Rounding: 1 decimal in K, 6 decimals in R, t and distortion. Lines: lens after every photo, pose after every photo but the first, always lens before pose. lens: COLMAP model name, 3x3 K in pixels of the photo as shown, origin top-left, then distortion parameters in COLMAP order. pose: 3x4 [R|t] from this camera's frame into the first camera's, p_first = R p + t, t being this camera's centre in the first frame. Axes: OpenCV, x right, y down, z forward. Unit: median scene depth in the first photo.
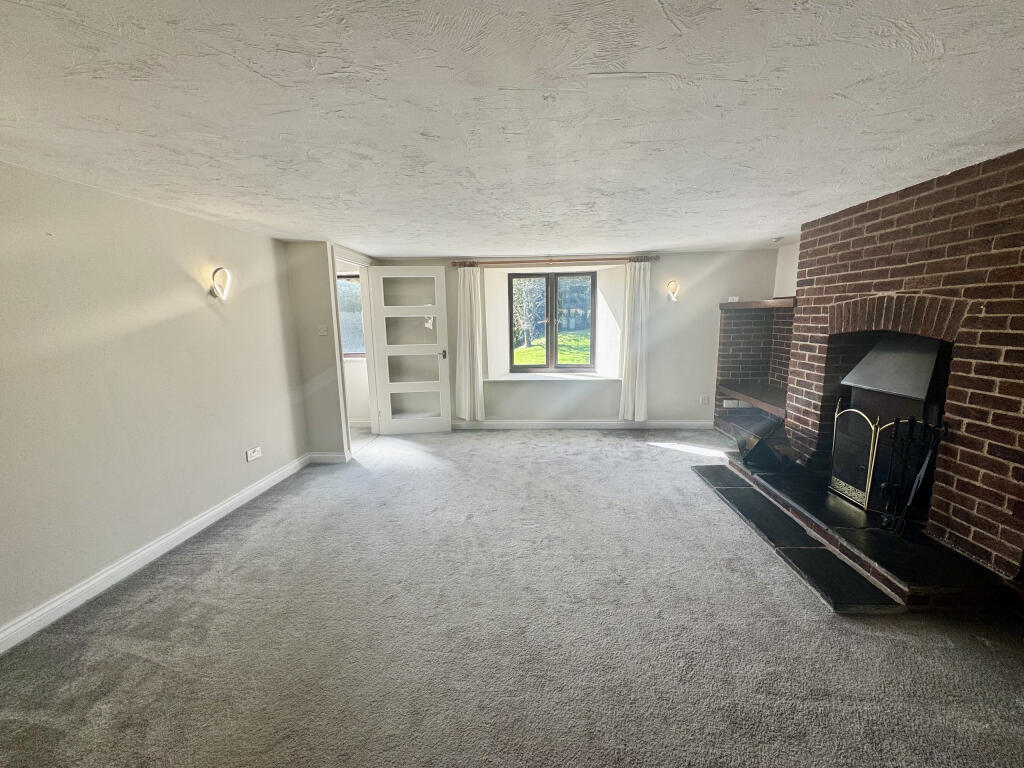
lens RADIAL K [[408.9, 0, 513.2], [0, 408.9, 383.9], [0, 0, 1]] dist [-0.000090, 0.000311]
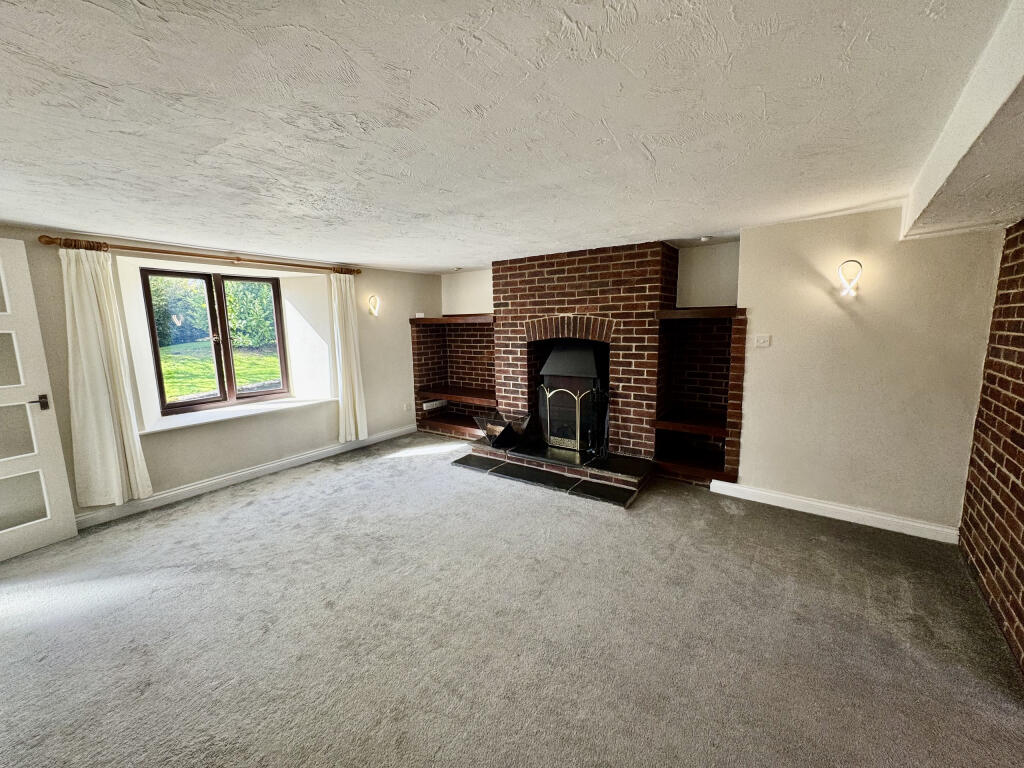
lens RADIAL K [[408.9, 0, 512.1], [0, 408.9, 384.6], [0, 0, 1]] dist [-0.000090, 0.000311]
pose [[0.523449, -0.117491, 0.843918, -0.446768], [0.147103, 0.988036, 0.046313, -0.042598], [-0.839263, 0.099900, 0.534470, 0.266175]]
